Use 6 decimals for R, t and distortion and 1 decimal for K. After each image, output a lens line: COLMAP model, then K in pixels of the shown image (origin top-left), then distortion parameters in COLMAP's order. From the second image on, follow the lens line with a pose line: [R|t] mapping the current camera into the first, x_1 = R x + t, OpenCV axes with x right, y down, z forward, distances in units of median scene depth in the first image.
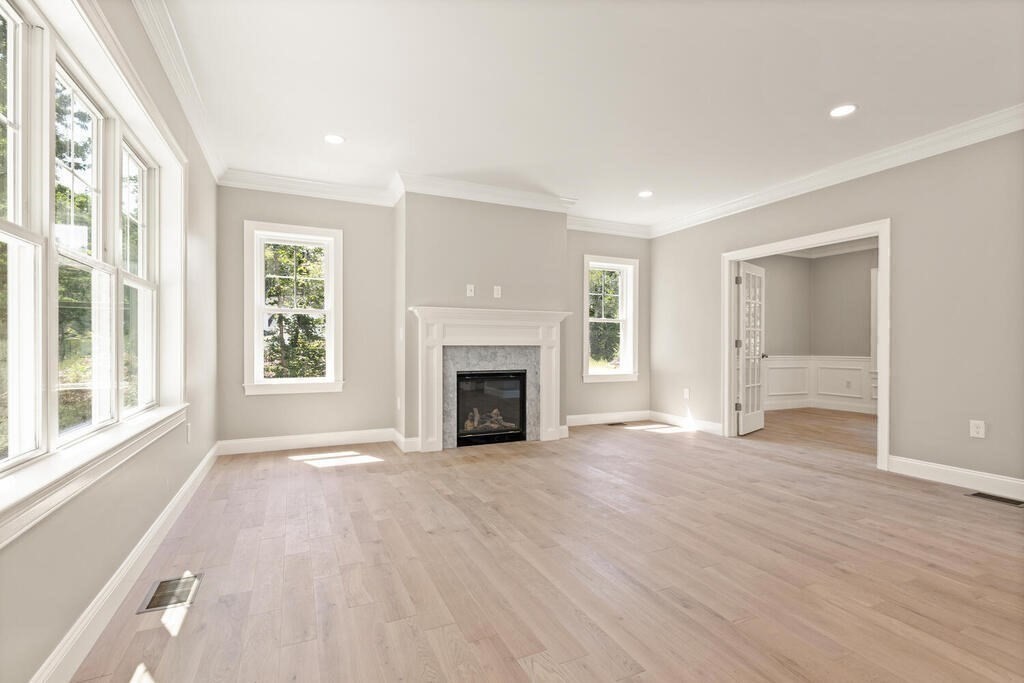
lens RADIAL K [[470.9, 0, 512.0], [0, 470.9, 341.5], [0, 0, 1]] dist [-0.000102, -0.000139]
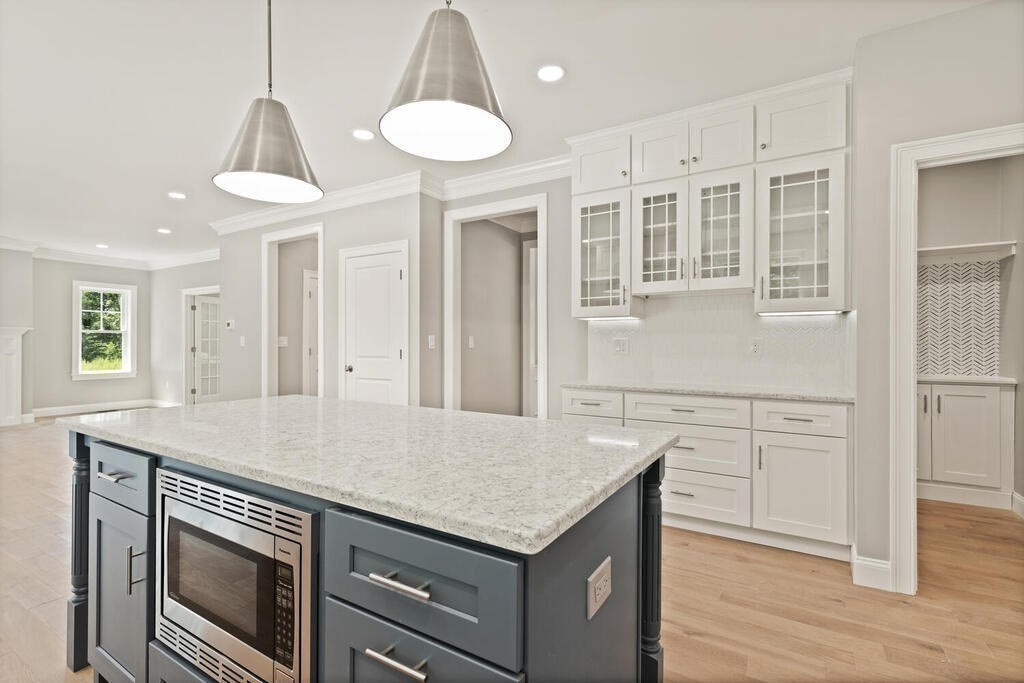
lens RADIAL K [[465.4, 0, 518.8], [0, 465.4, 344.4], [0, 0, 1]] dist [-0.001547, -0.000233]
pose [[0.832098, -0.002477, 0.554623, 0.552716], [-0.003668, 0.999944, 0.009968, -0.033255], [-0.554616, -0.010328, 0.832042, -0.874542]]
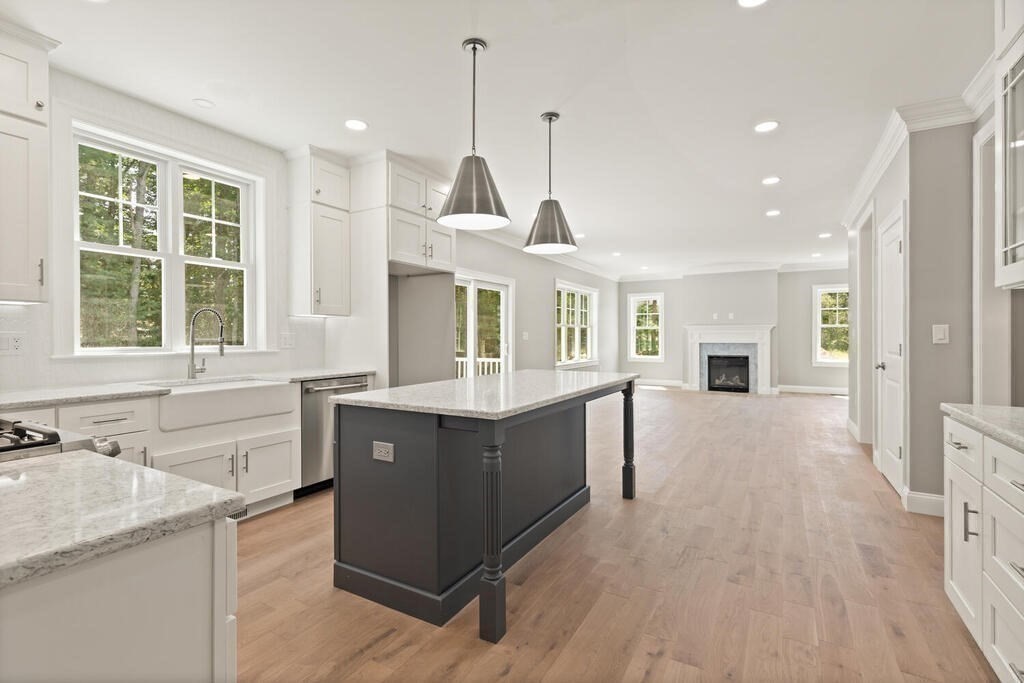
lens RADIAL K [[470.9, 0, 512.0], [0, 470.9, 341.5], [0, 0, 1]] dist [-0.000102, -0.000139]
pose [[0.566003, 0.004948, -0.824388, 1.063239], [0.011266, 0.999842, 0.013736, -0.034710], [0.824326, -0.017062, 0.565858, -0.875765]]
